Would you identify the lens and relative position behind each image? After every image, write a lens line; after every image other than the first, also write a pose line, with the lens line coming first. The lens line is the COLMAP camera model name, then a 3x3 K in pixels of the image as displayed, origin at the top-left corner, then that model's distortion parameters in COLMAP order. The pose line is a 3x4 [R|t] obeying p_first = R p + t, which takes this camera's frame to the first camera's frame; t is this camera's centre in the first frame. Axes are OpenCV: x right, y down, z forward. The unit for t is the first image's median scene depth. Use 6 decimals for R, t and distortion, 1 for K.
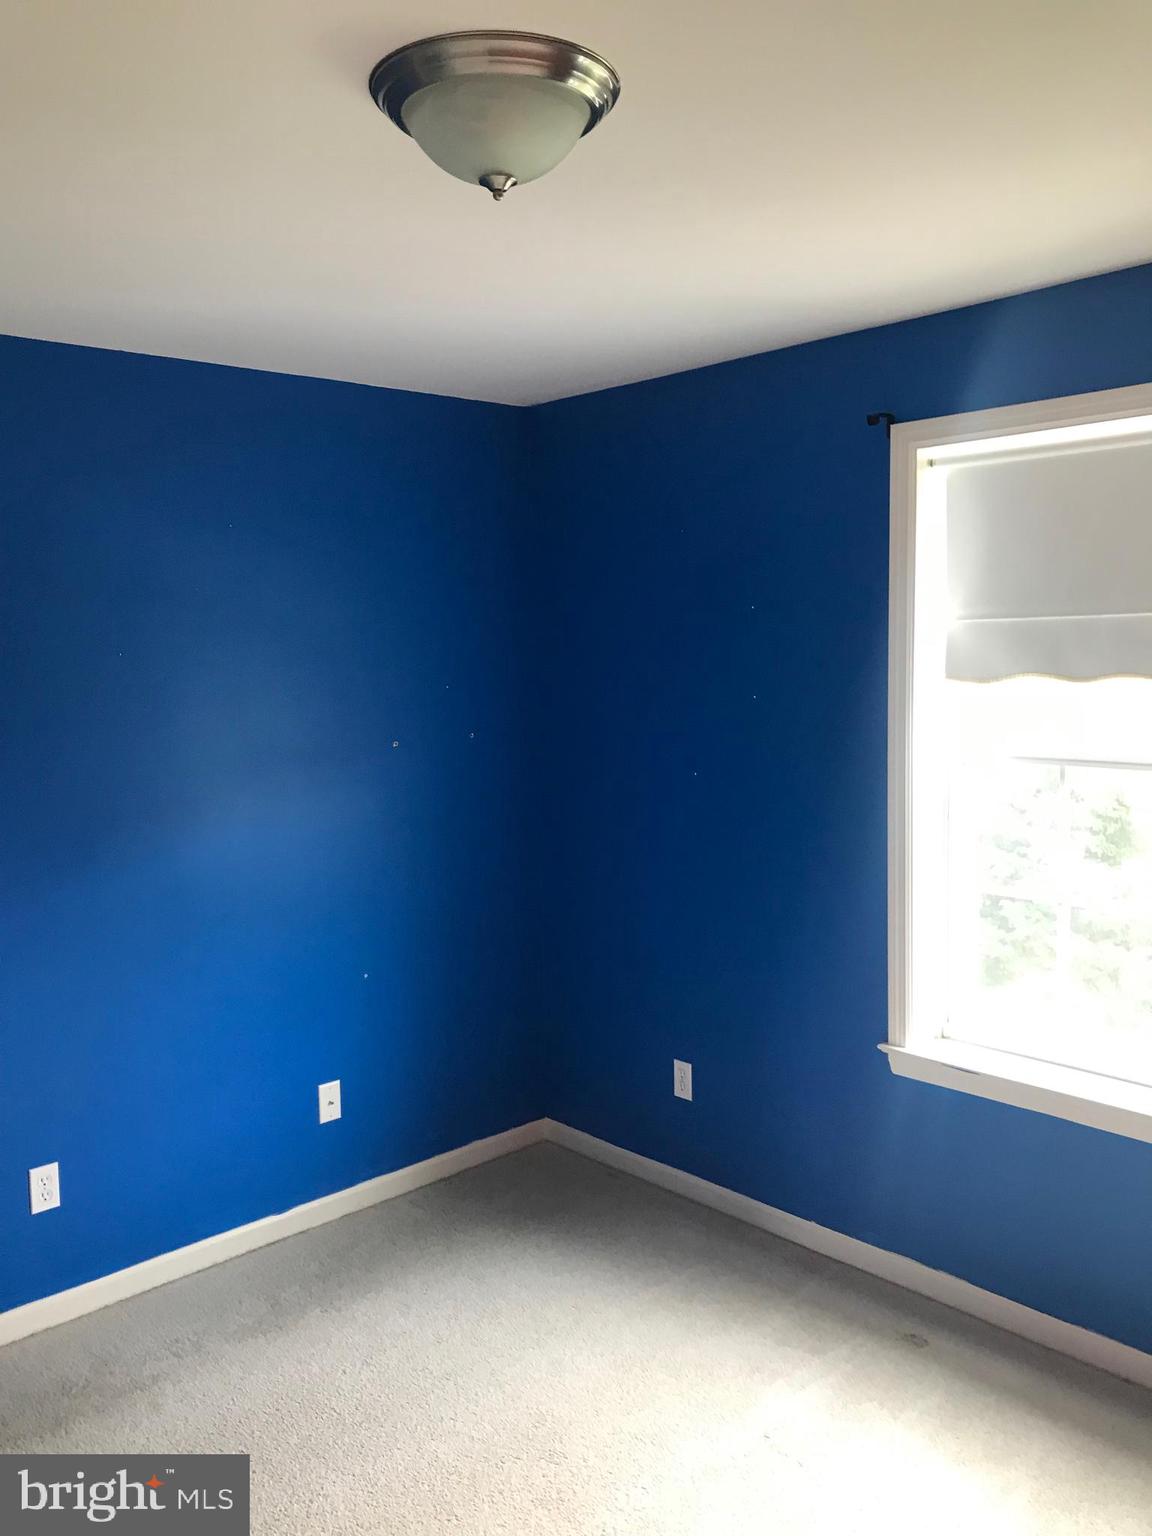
lens RADIAL K [[1277.9, 0, 597.3], [0, 1277.9, 760.4], [0, 0, 1]] dist [0.093847, -0.126323]
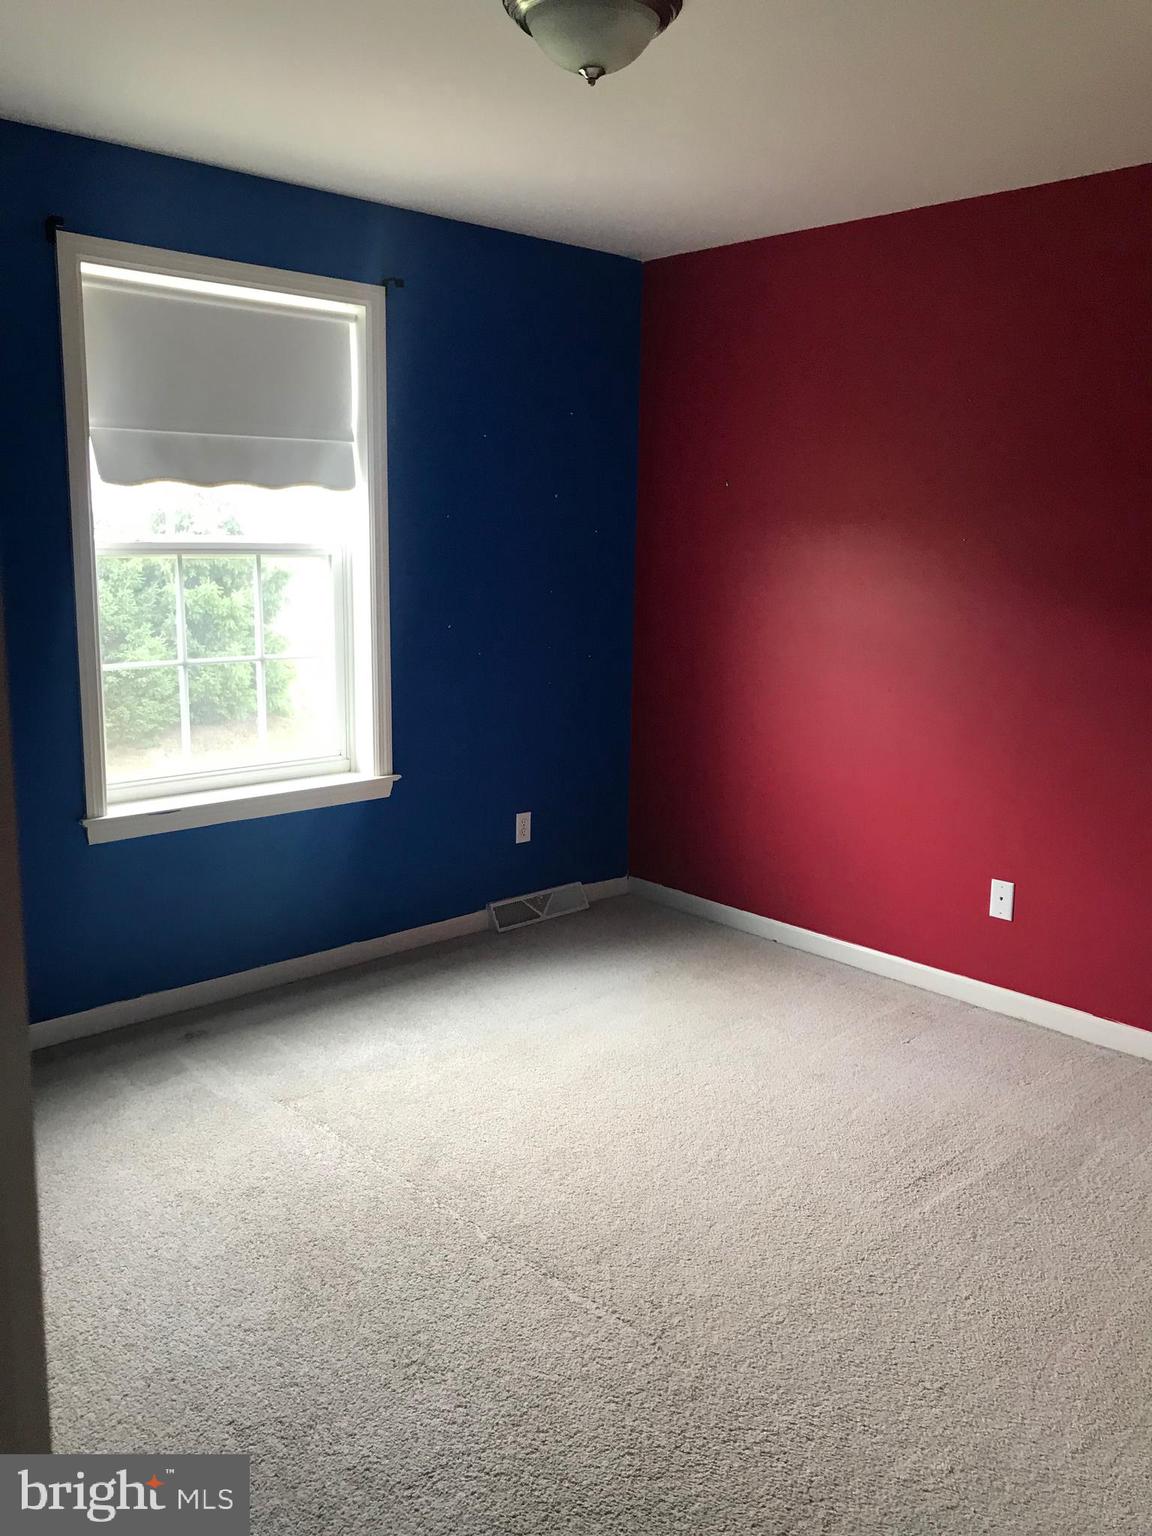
lens RADIAL K [[1243.4, 0, 523.0], [0, 1243.4, 729.6], [0, 0, 1]] dist [0.063069, 0.000008]
pose [[0.049625, -0.169953, 0.984202, -0.849588], [0.061101, 0.984087, 0.166853, -0.011571], [-0.996897, 0.051856, 0.059219, 0.601305]]
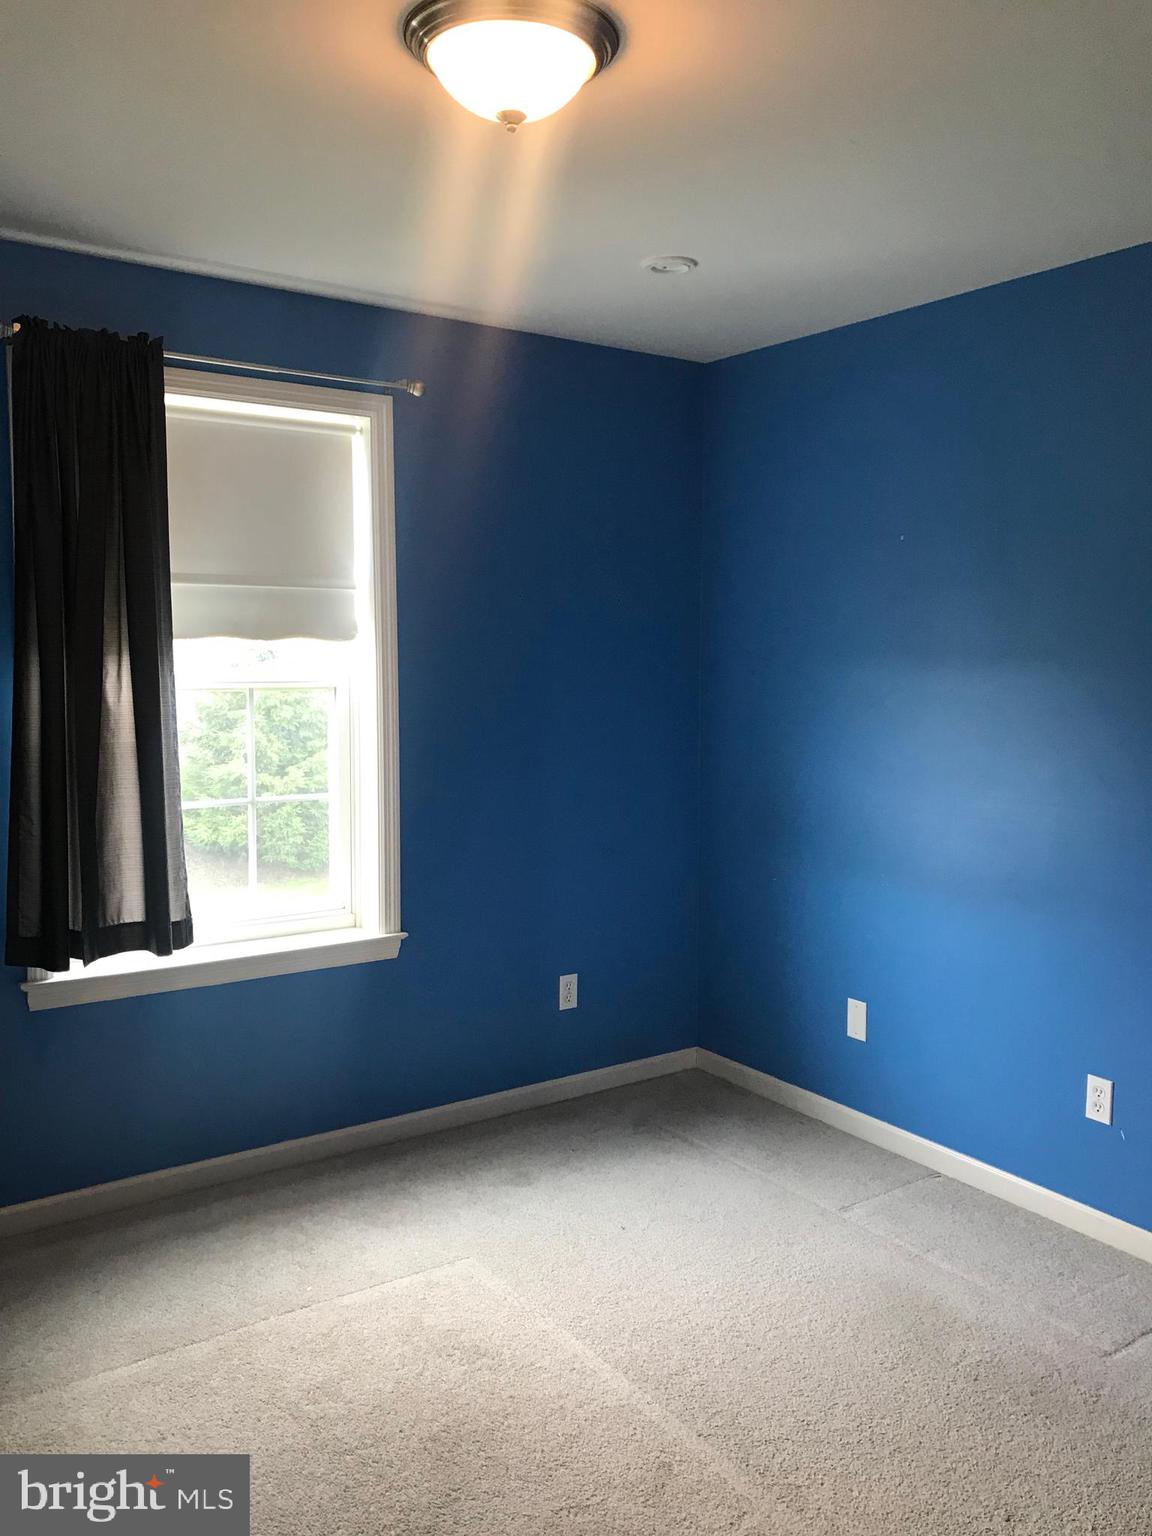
lens RADIAL K [[1277.9, 0, 597.3], [0, 1277.9, 760.4], [0, 0, 1]] dist [0.093847, -0.126323]
pose [[0.153761, -0.089608, 0.984037, -0.707448], [0.069487, 0.994395, 0.079693, 0.003984], [-0.985662, 0.056124, 0.159126, 0.435508]]
